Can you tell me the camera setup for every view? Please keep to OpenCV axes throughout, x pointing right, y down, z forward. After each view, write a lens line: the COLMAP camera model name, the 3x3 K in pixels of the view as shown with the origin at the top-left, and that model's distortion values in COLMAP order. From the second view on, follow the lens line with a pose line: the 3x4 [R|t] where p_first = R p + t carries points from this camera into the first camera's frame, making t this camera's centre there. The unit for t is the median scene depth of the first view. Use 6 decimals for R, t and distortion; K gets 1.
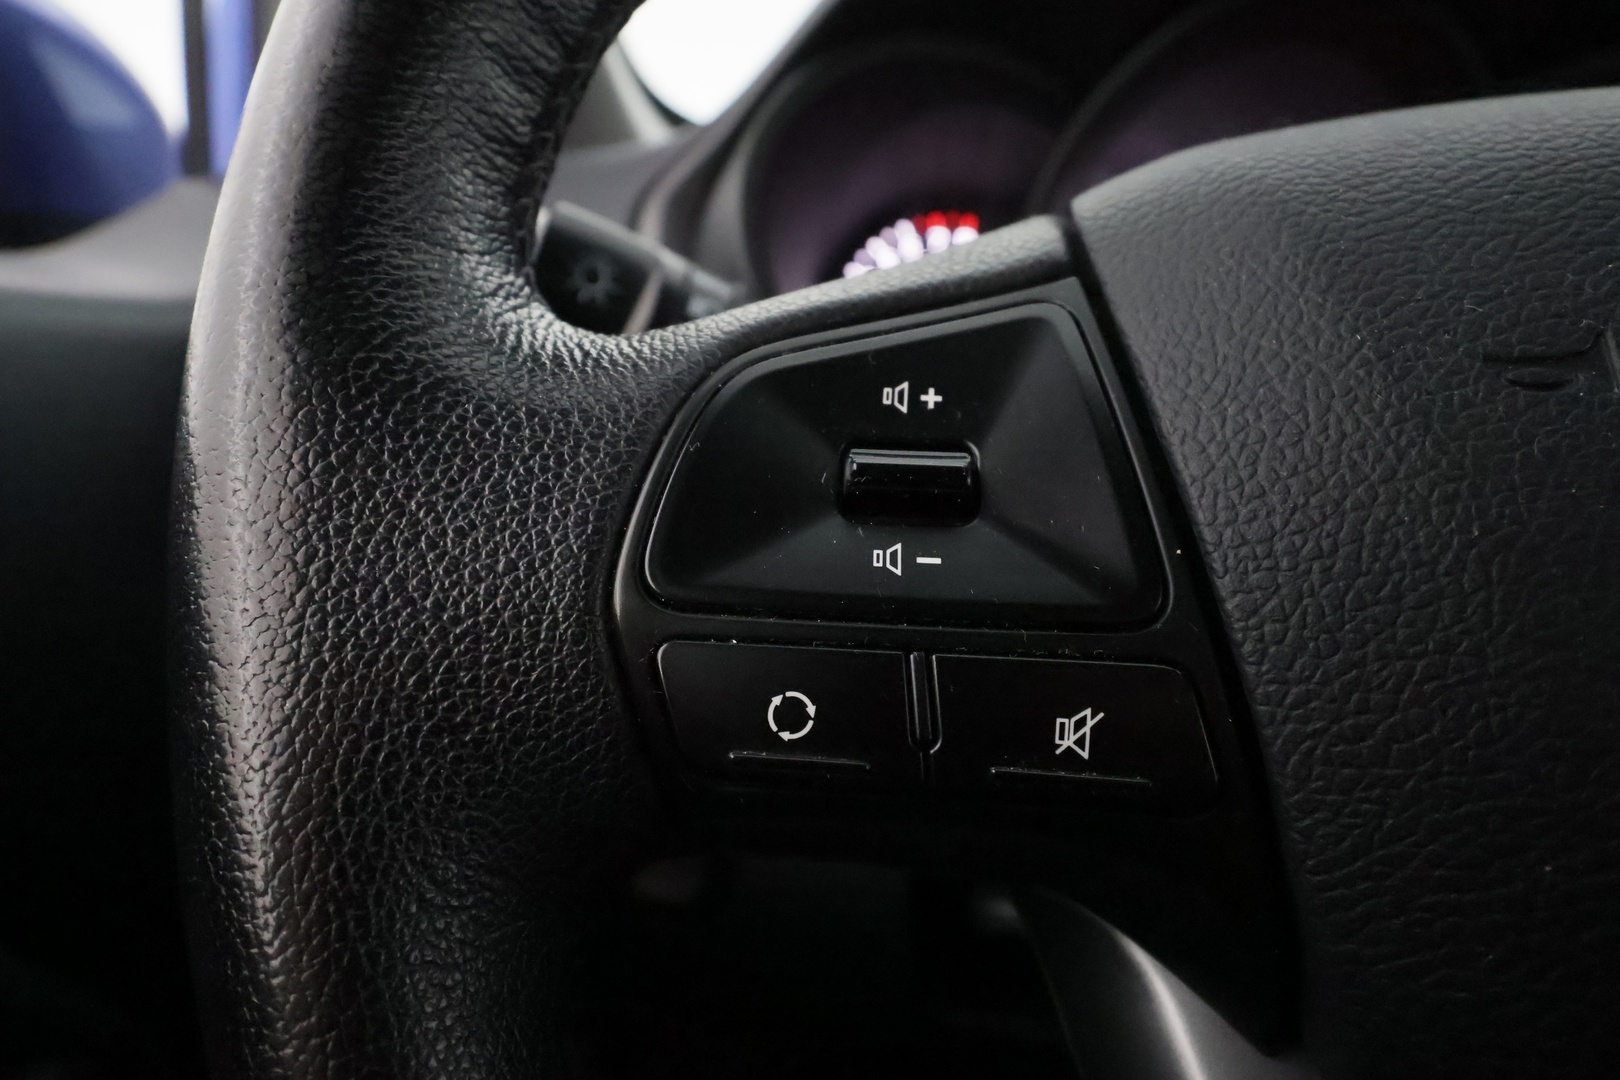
lens RADIAL K [[921.7, 0, 810.0], [0, 921.7, 540.0], [0, 0, 1]] dist [-0.002799, -0.000491]
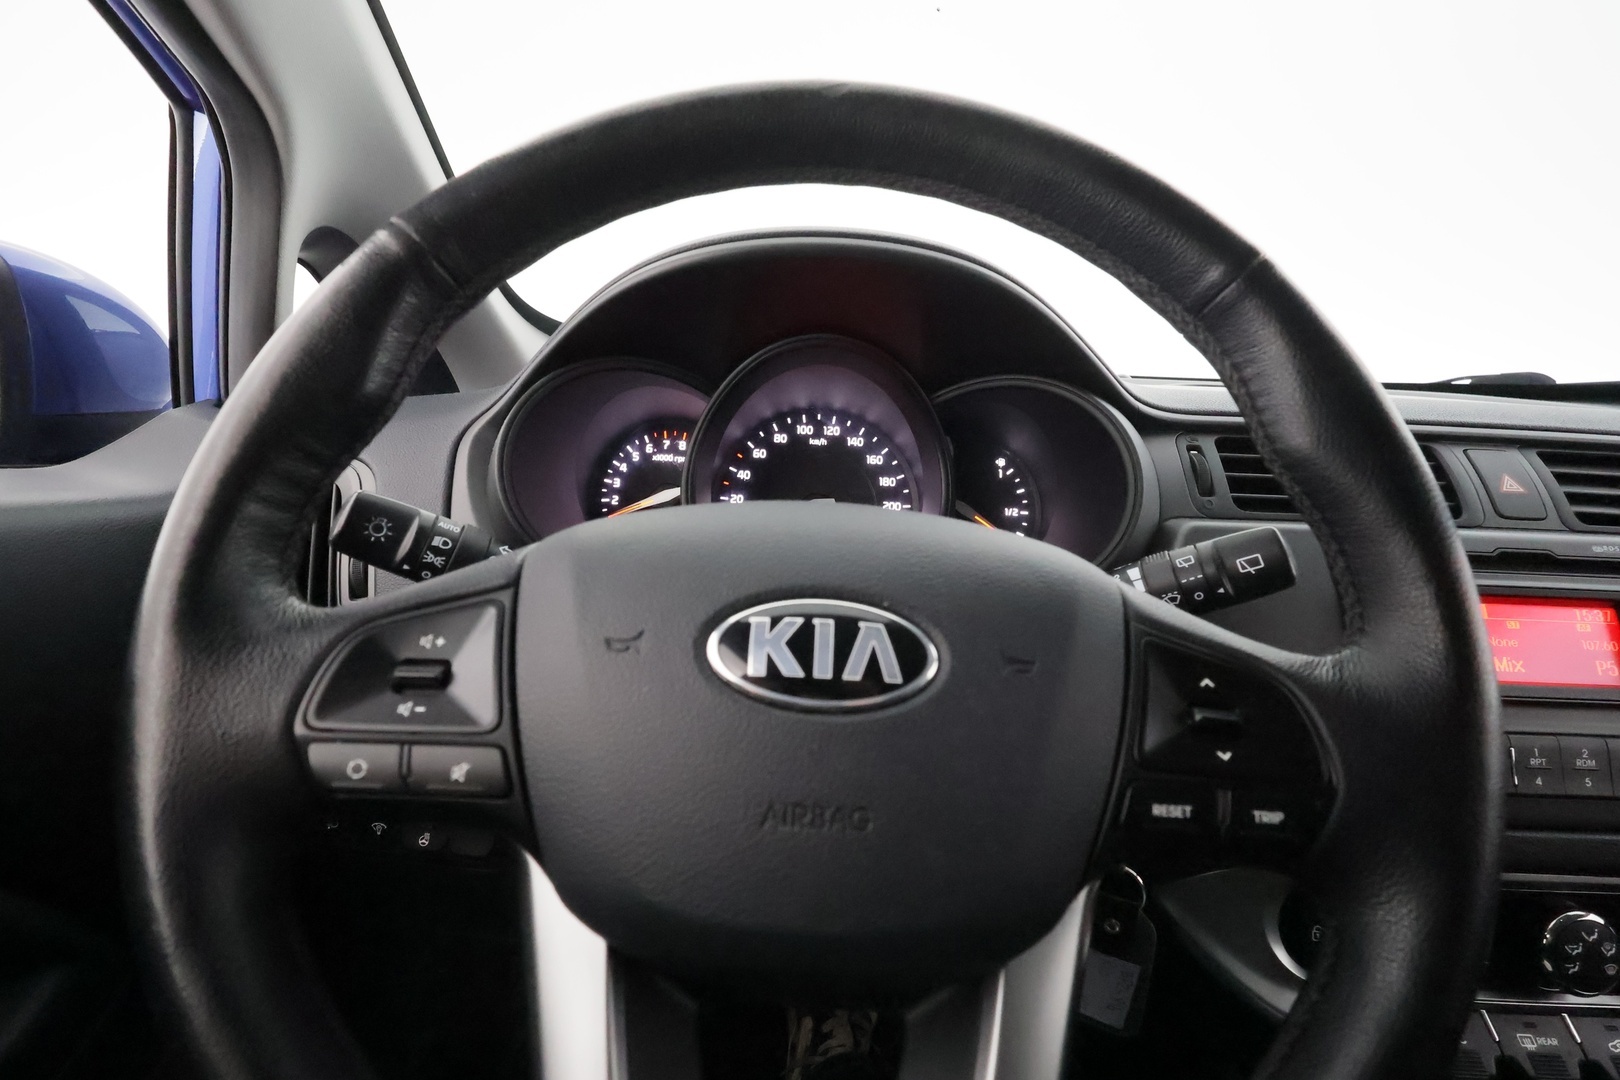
lens RADIAL K [[739.5, 0, 815.1], [0, 739.5, 530.8], [0, 0, 1]] dist [-0.002780, -0.000847]
pose [[0.993423, -0.003580, 0.114448, 1.052173], [0.011744, 0.997426, -0.070740, -0.339627], [-0.113900, 0.071619, 0.990907, -1.363564]]
